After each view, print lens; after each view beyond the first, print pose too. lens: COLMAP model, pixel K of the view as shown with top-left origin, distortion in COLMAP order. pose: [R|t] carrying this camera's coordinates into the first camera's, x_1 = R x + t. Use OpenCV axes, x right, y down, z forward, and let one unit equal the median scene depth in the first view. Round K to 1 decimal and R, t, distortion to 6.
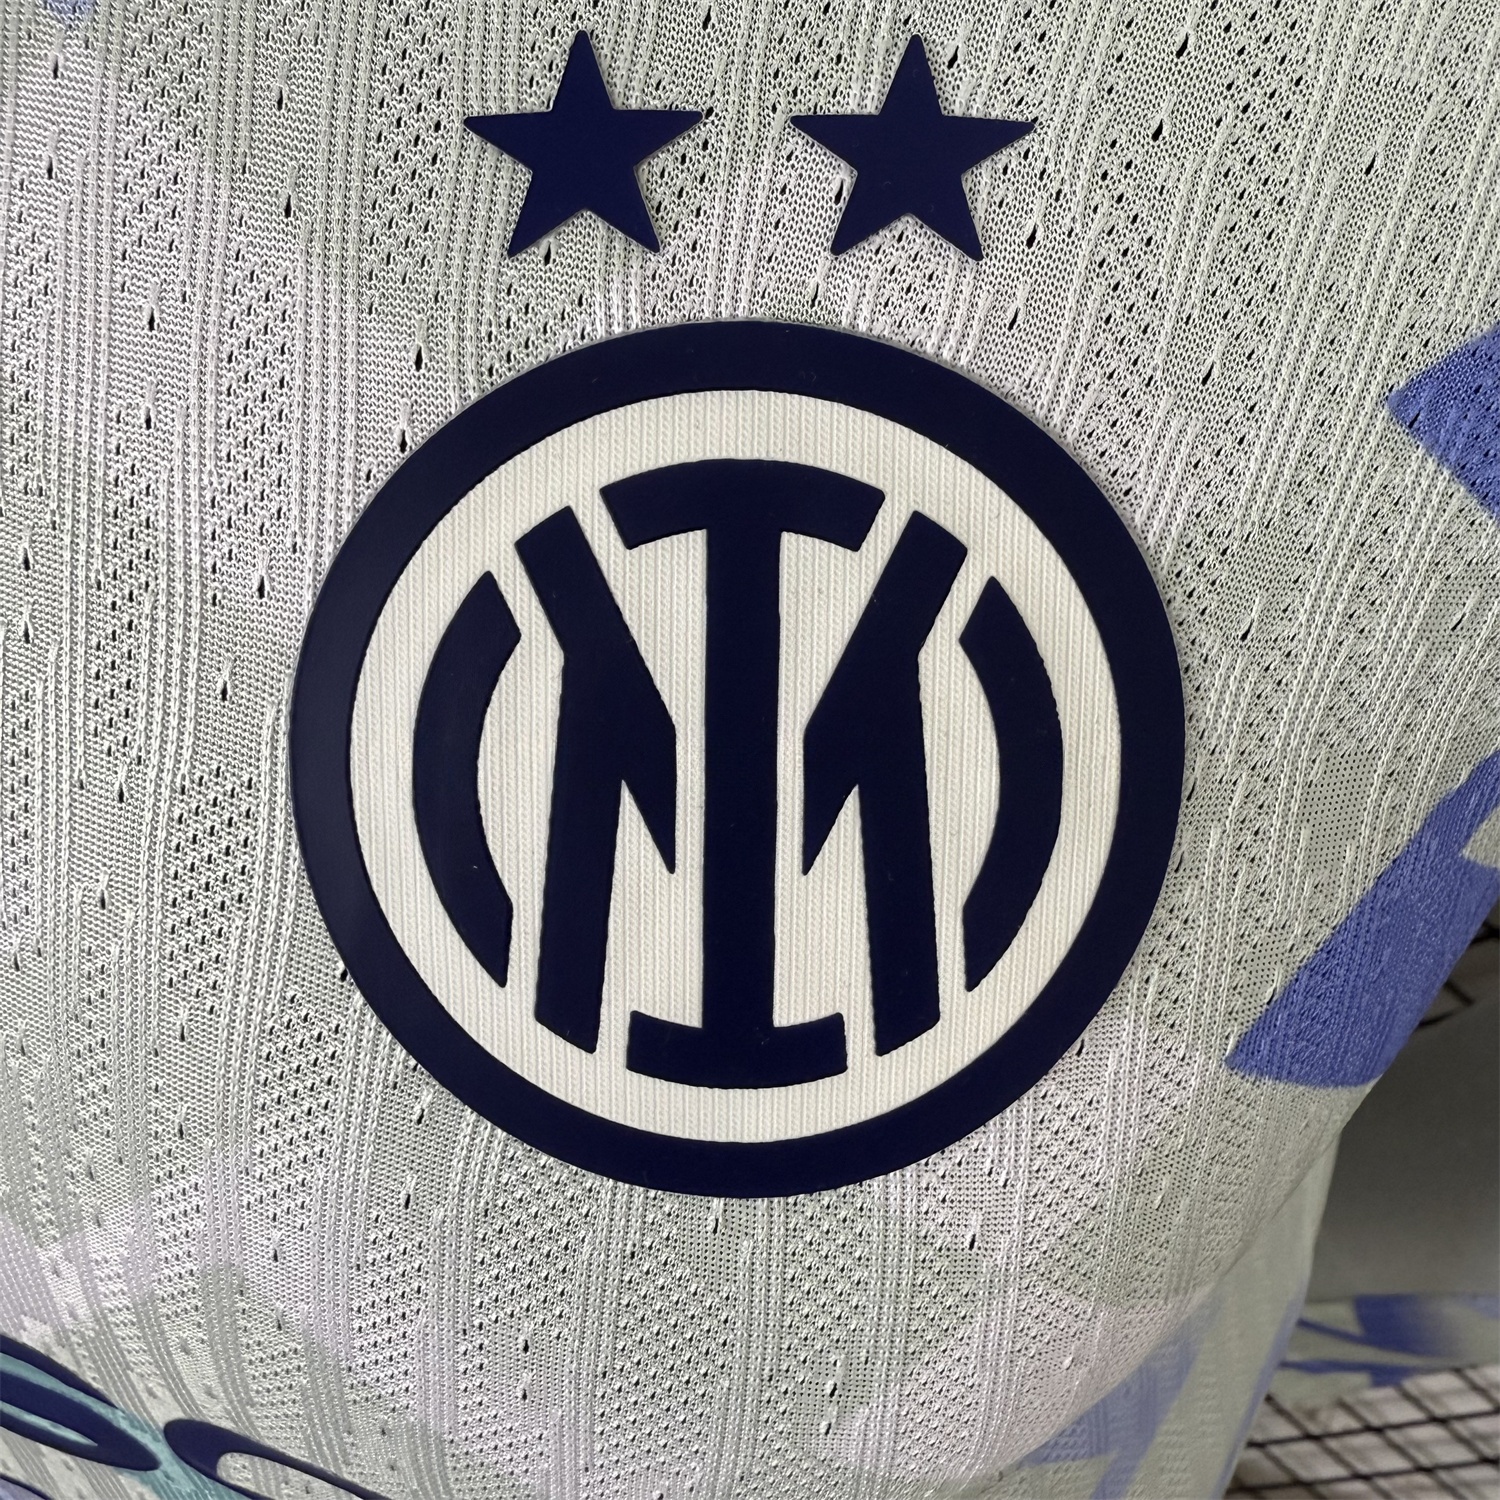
lens RADIAL K [[1835.5, 0, 746.7], [0, 1835.5, 620.6], [0, 0, 1]] dist [-0.010472, -0.010230]
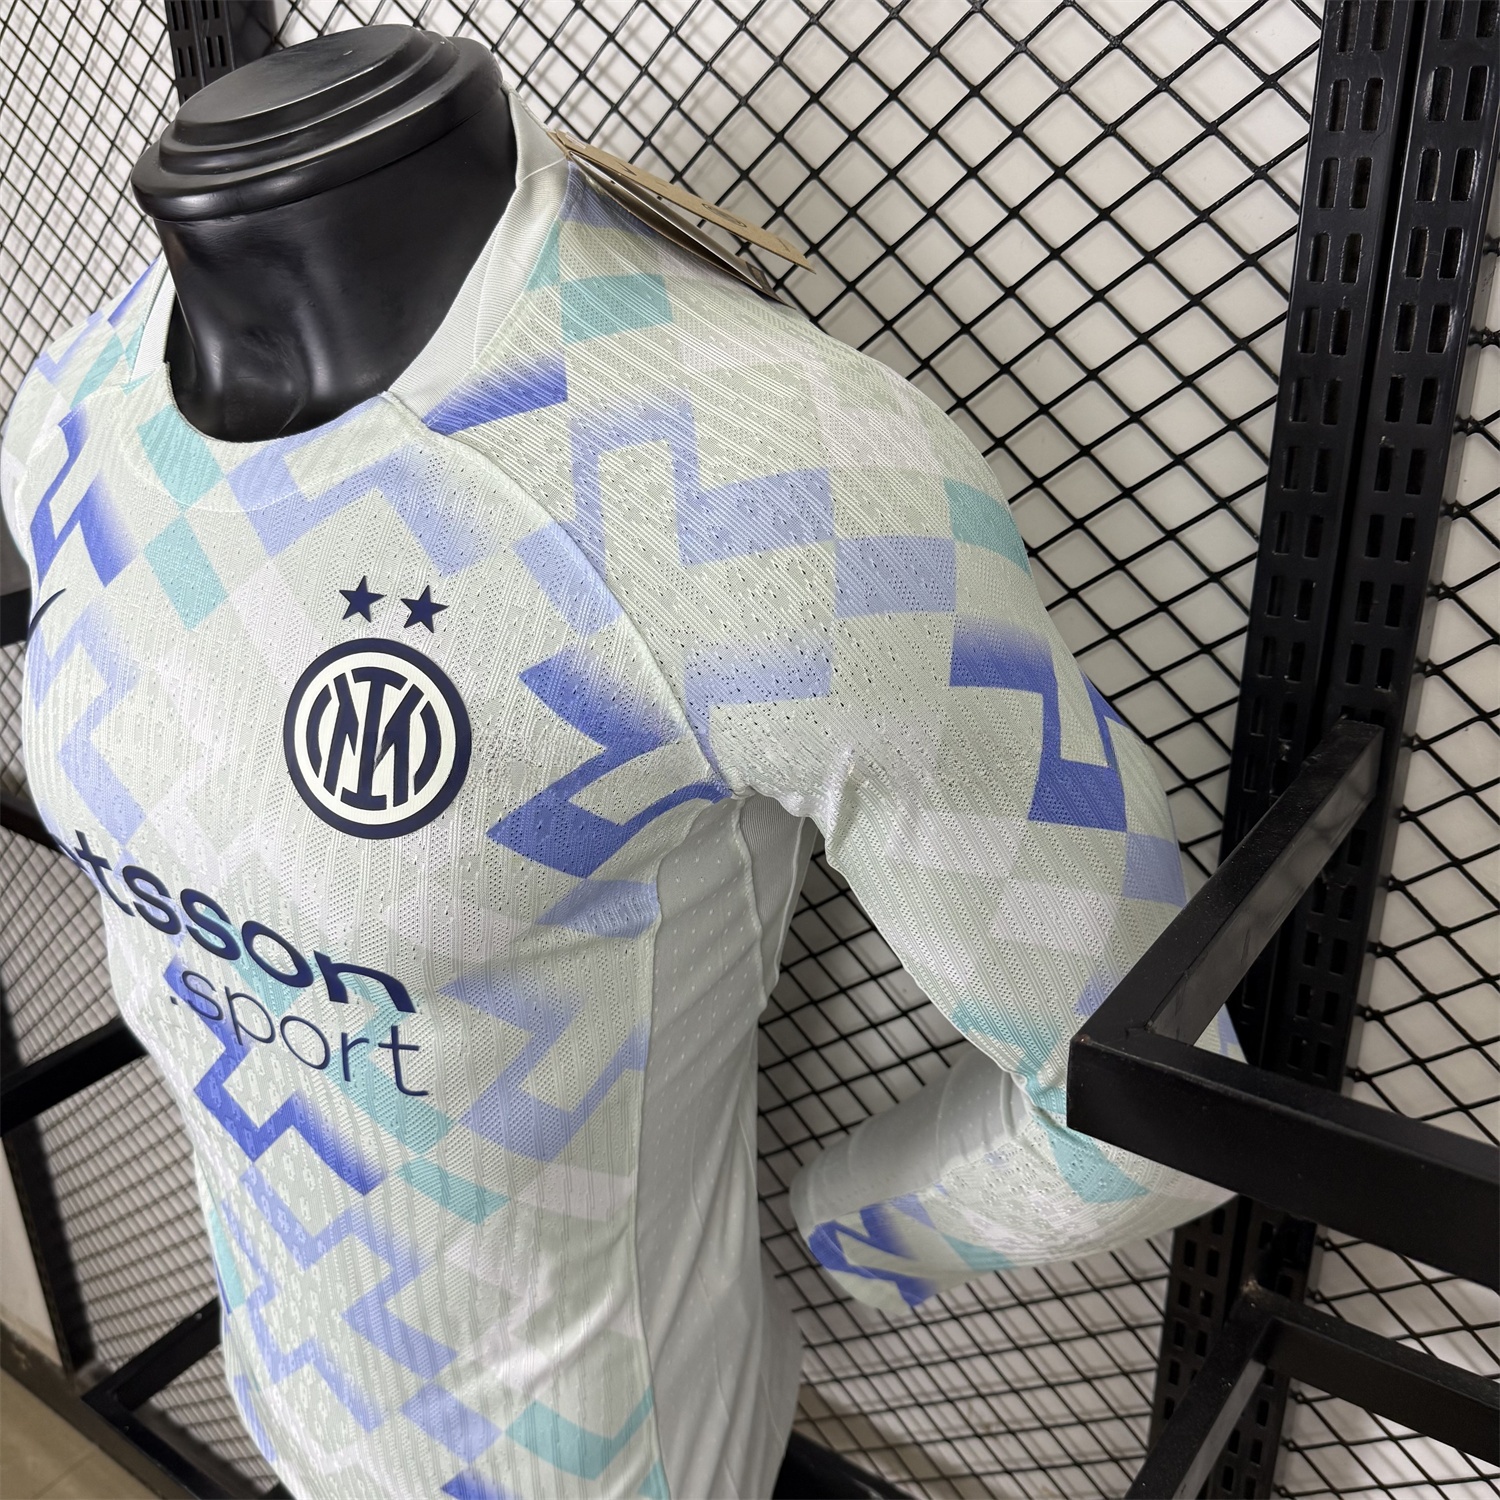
lens RADIAL K [[1375.6, 0, 750.0], [0, 1375.6, 750.0], [0, 0, 1]] dist [0.194290, -0.468726]
pose [[0.963047, 0.142647, -0.228455, 1.723722], [-0.173765, 0.977155, -0.122366, 0.382830], [0.205781, 0.157542, 0.965834, -2.174741]]
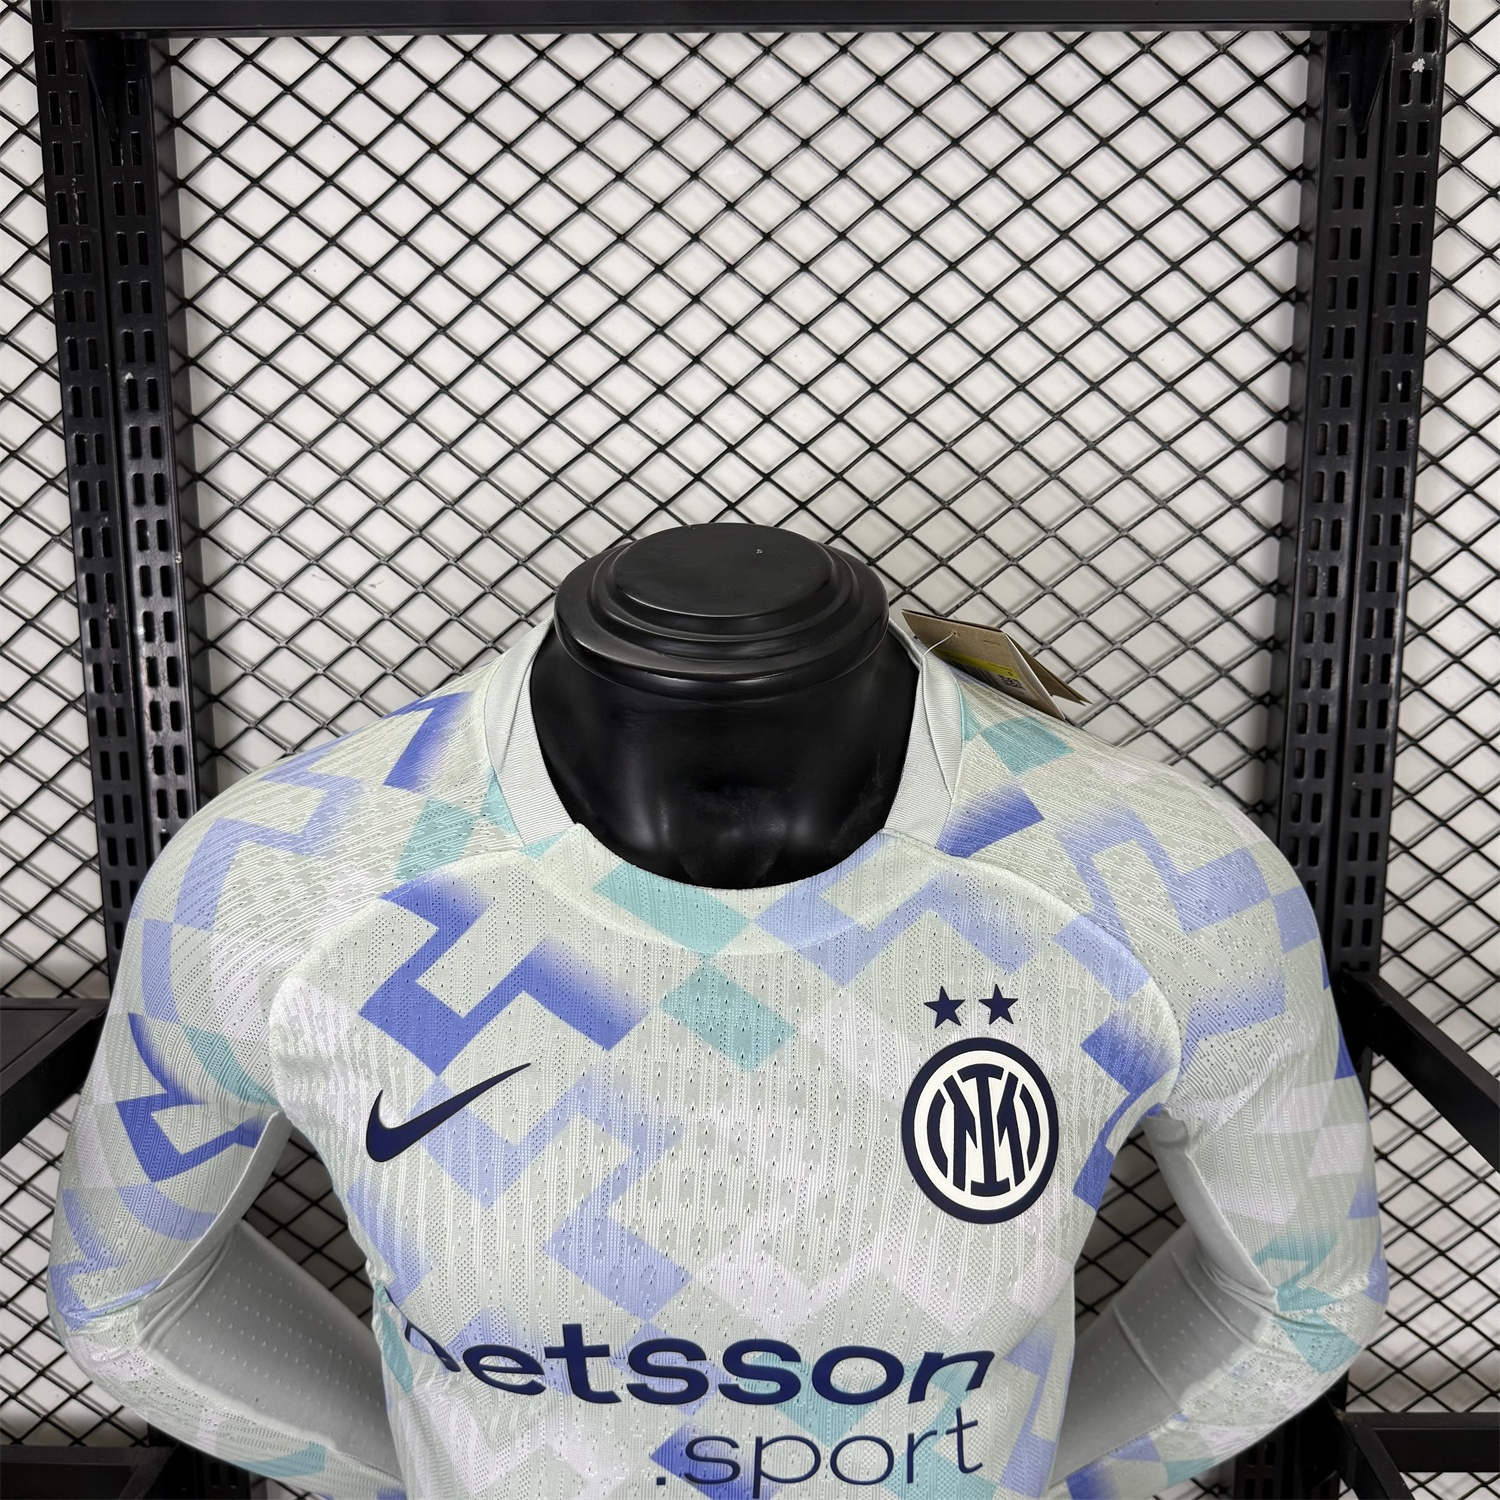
lens RADIAL K [[1375.6, 0, 750.0], [0, 1375.6, 750.0], [0, 0, 1]] dist [0.194290, -0.468726]
pose [[0.946739, -0.000664, 0.322003, -1.923431], [0.120358, 0.928246, -0.351957, 0.407251], [-0.298664, 0.371967, 0.878886, -2.686714]]
